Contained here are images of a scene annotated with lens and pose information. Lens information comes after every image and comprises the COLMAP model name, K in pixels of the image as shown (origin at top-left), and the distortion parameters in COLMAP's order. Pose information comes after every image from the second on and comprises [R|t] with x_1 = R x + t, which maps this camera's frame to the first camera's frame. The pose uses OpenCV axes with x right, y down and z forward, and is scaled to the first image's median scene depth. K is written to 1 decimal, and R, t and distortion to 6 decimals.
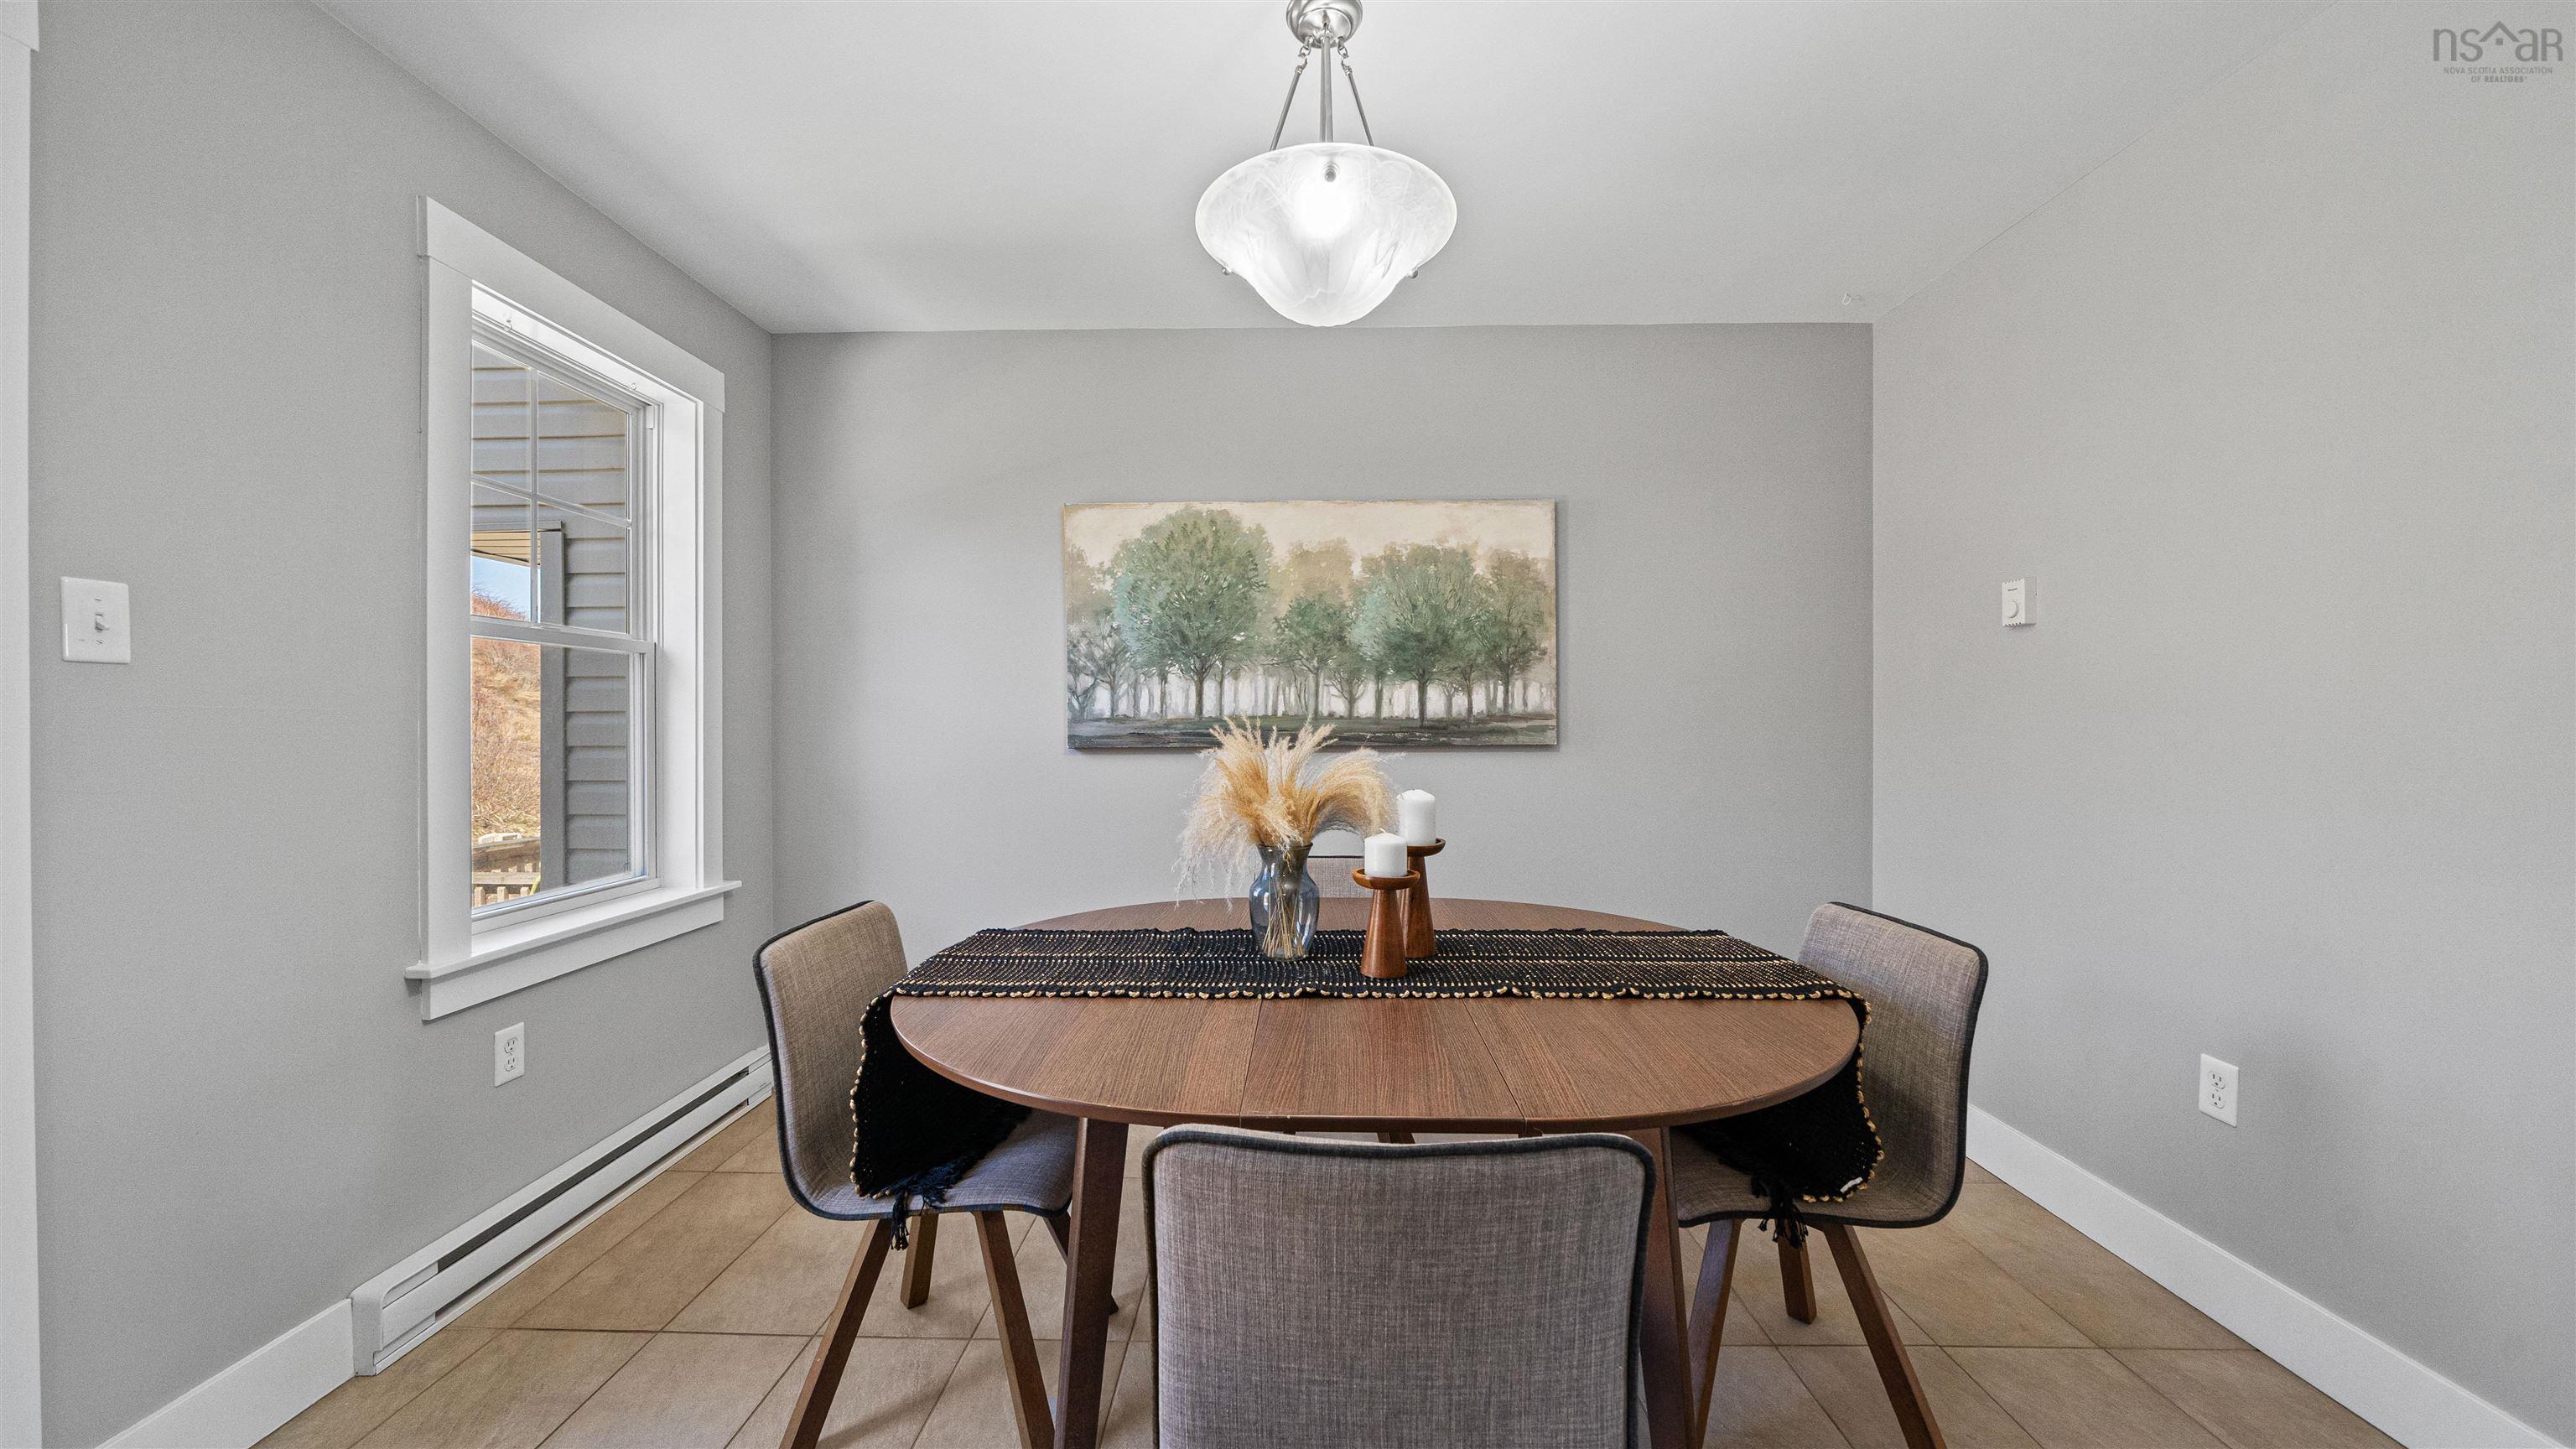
lens RADIAL K [[906.3, 0, 1289.5], [0, 906.3, 726.0], [0, 0, 1]] dist [-0.005477, -0.000197]
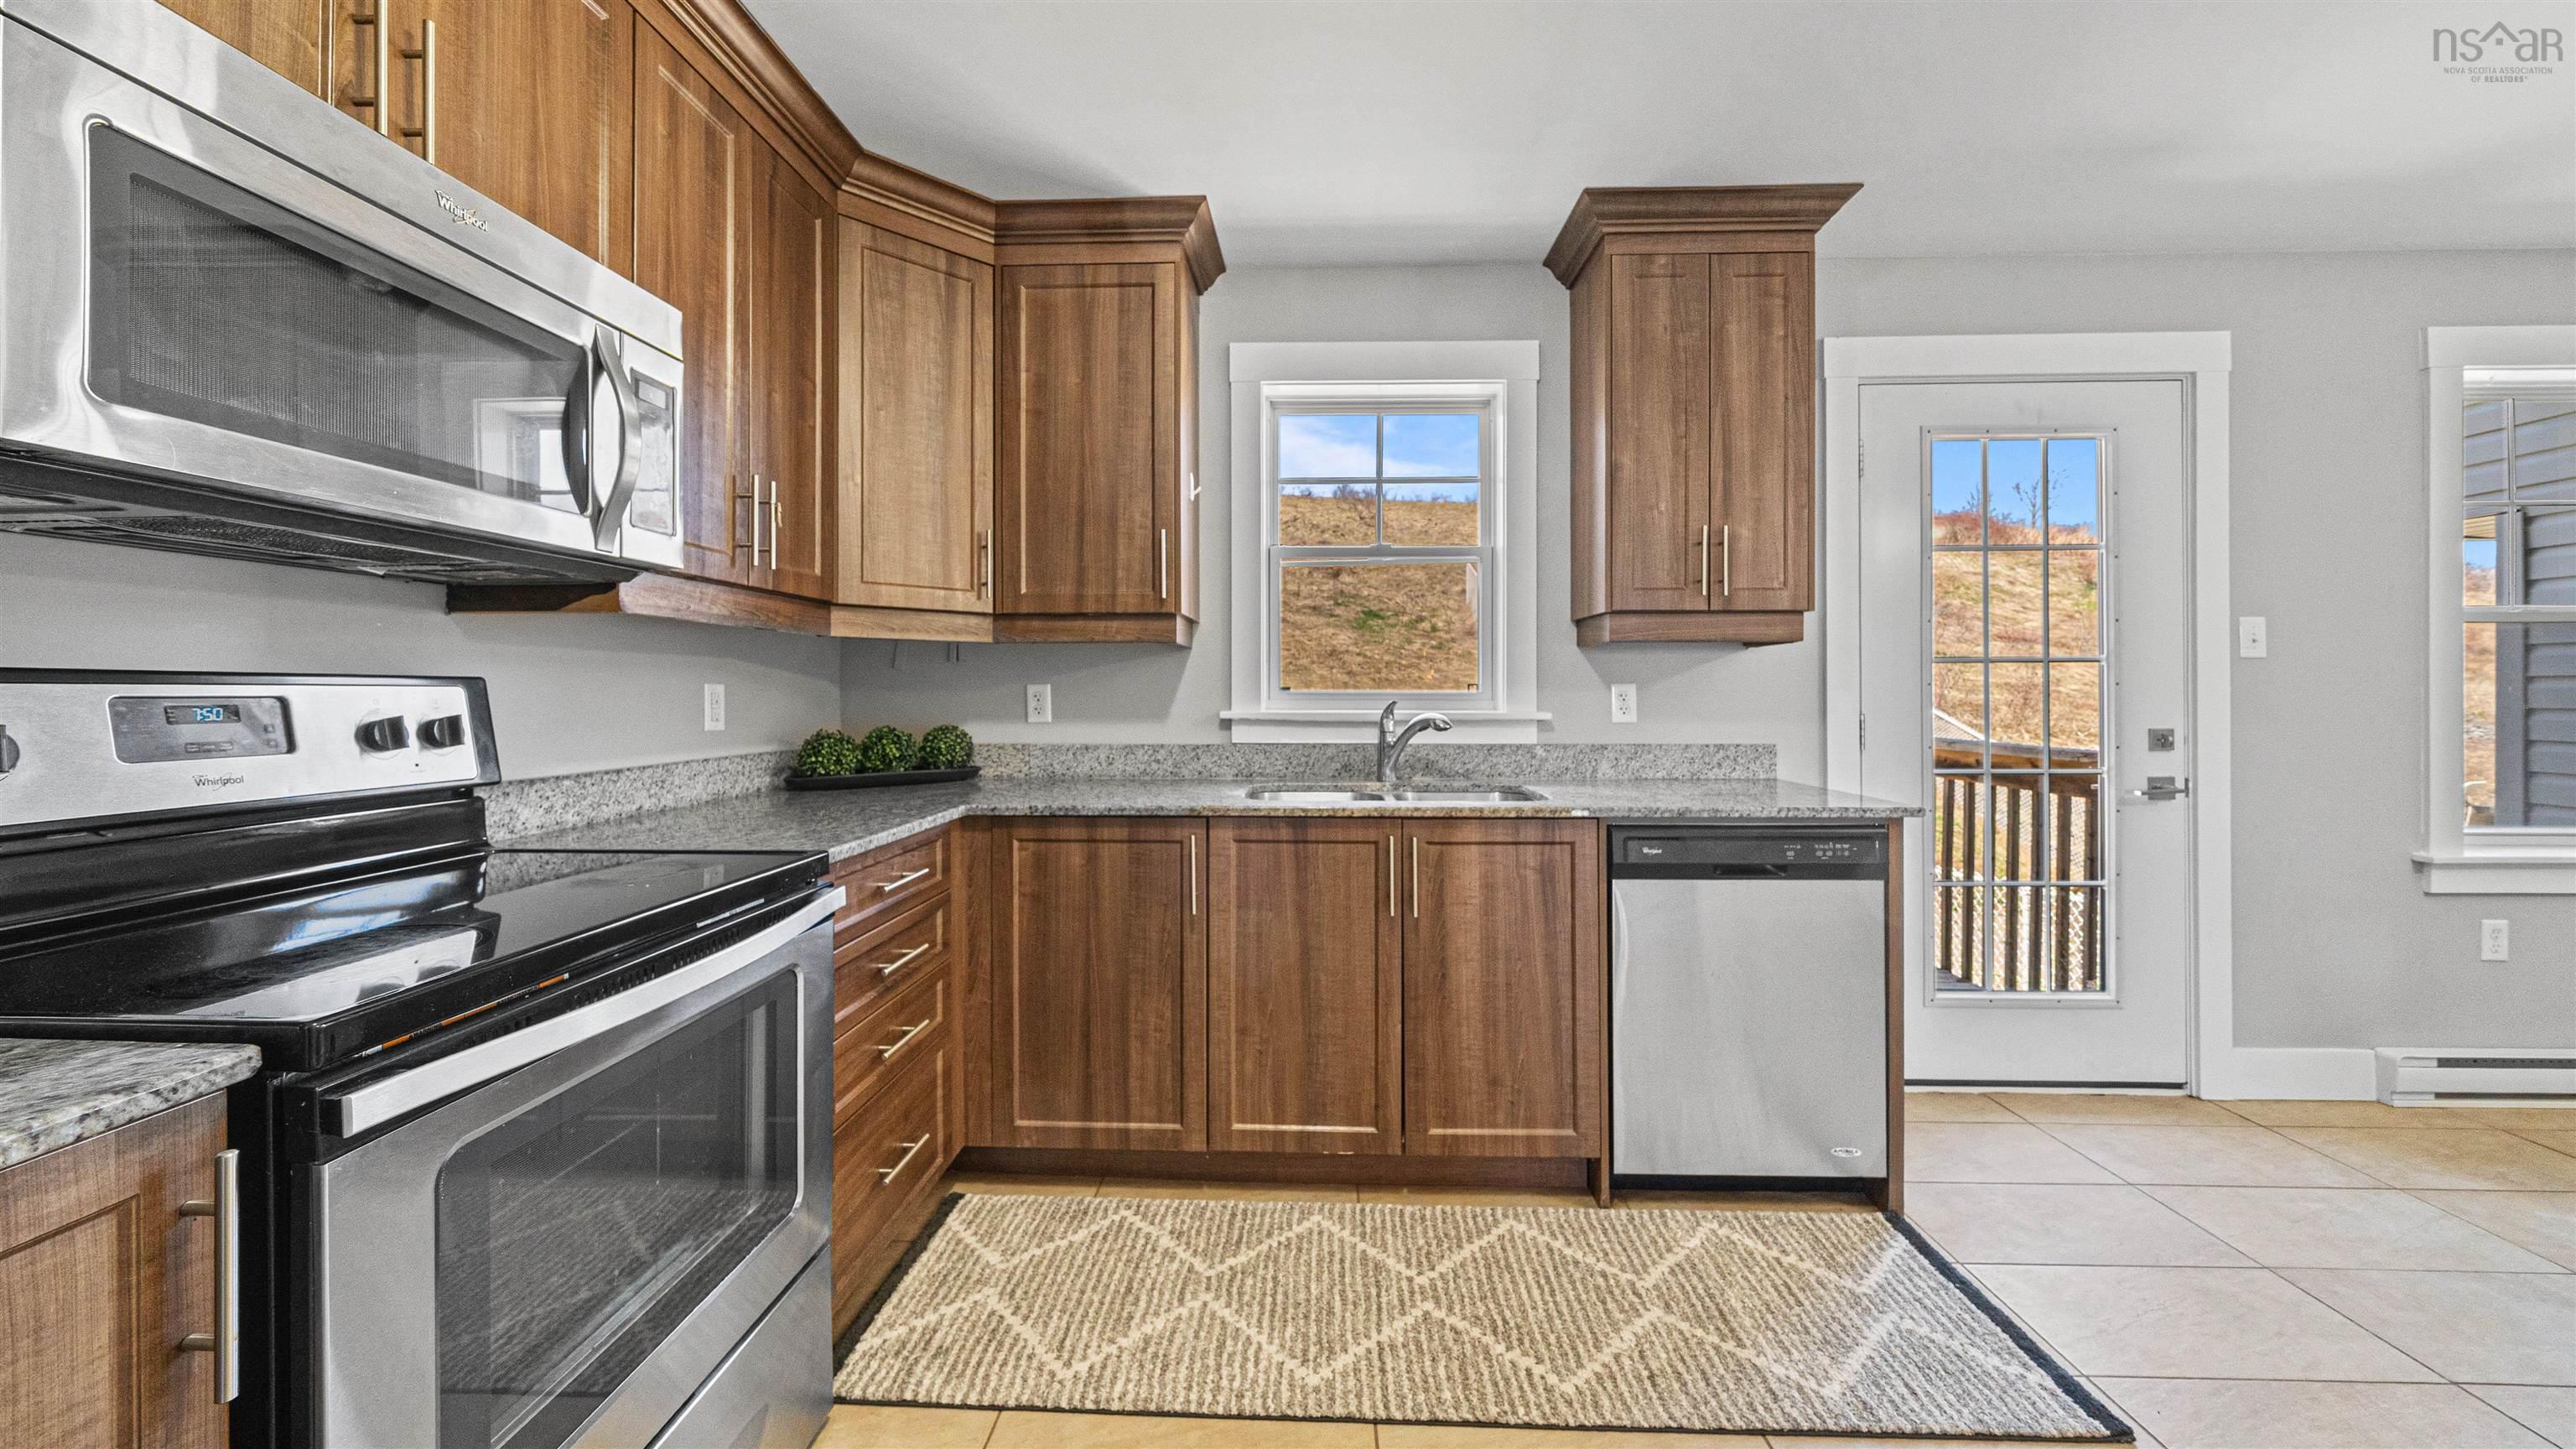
lens RADIAL K [[906.3, 0, 1274.4], [0, 906.3, 687.7], [0, 0, 1]] dist [-0.005477, -0.000197]
pose [[-0.021369, -0.000194, -0.999772, 0.329417], [-0.001982, 0.999998, -0.000152, -0.000040], [0.999770, 0.001979, -0.021370, -0.516788]]
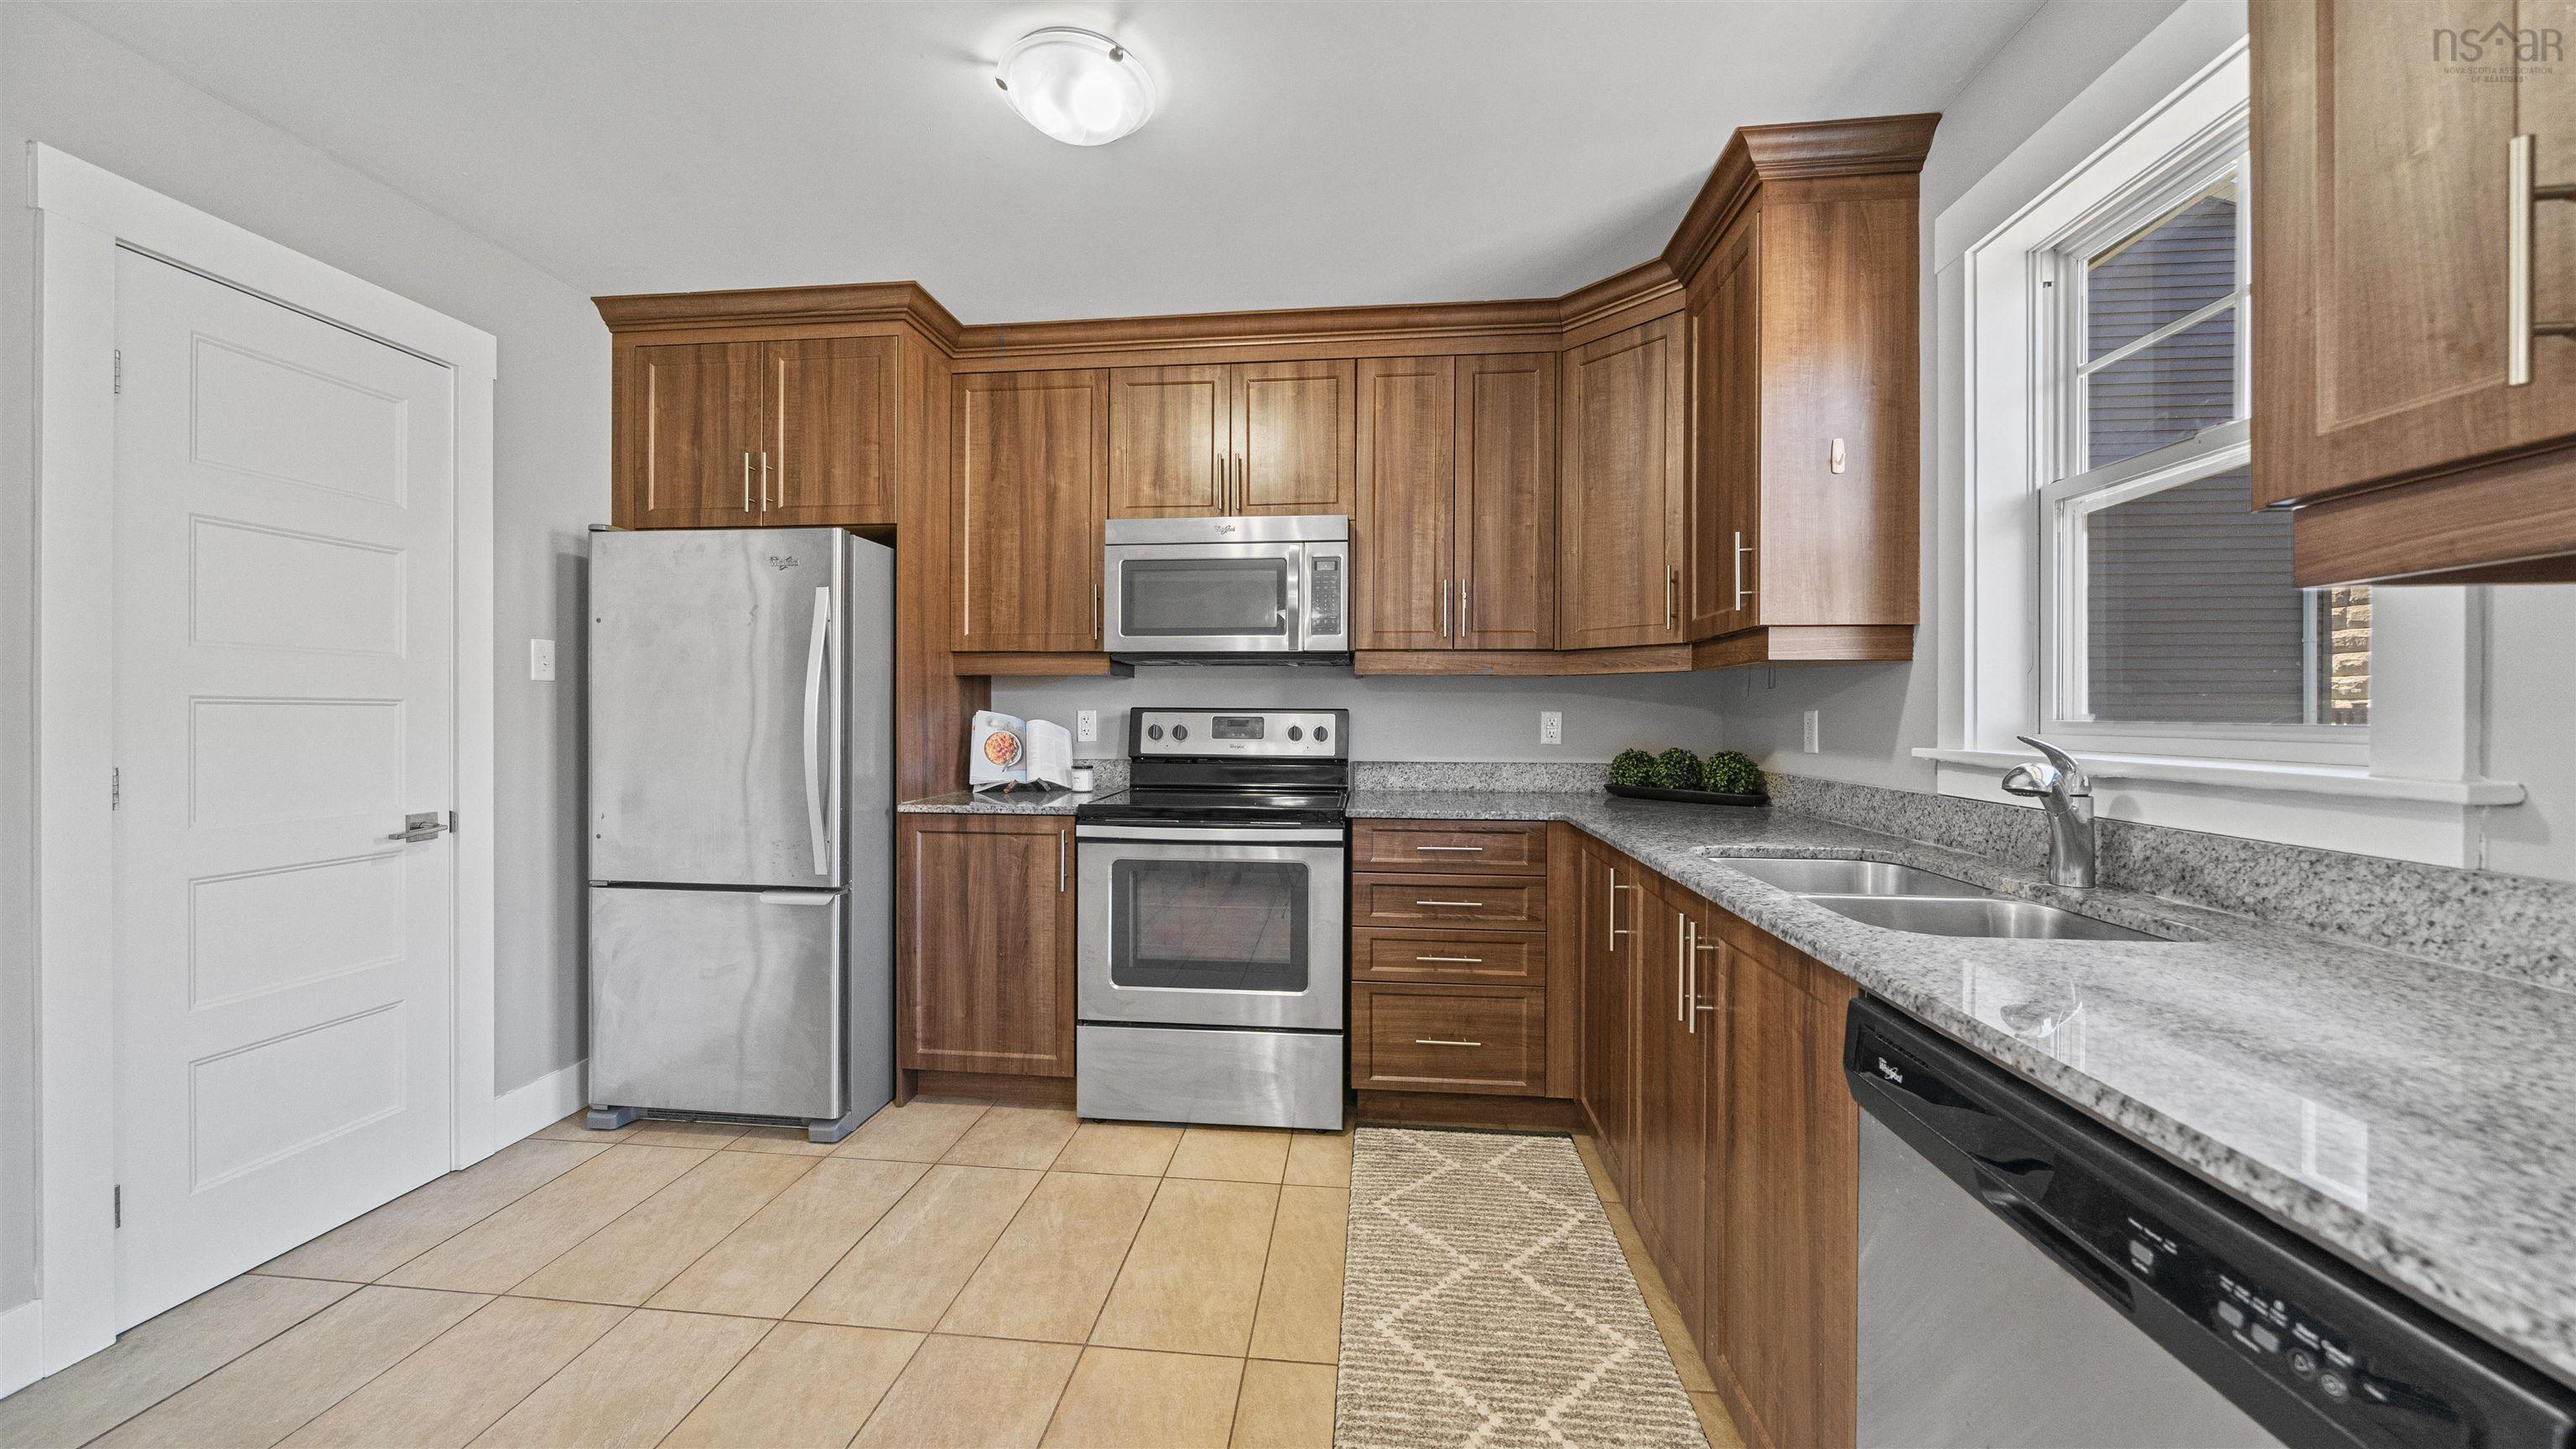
lens RADIAL K [[906.3, 0, 1285.9], [0, 906.3, 713.1], [0, 0, 1]] dist [-0.005477, -0.000197]
pose [[-0.996839, -0.001982, 0.079423, -0.191637], [-0.001804, 0.999996, 0.002312, -0.002075], [-0.079427, 0.002162, -0.996838, 0.106425]]
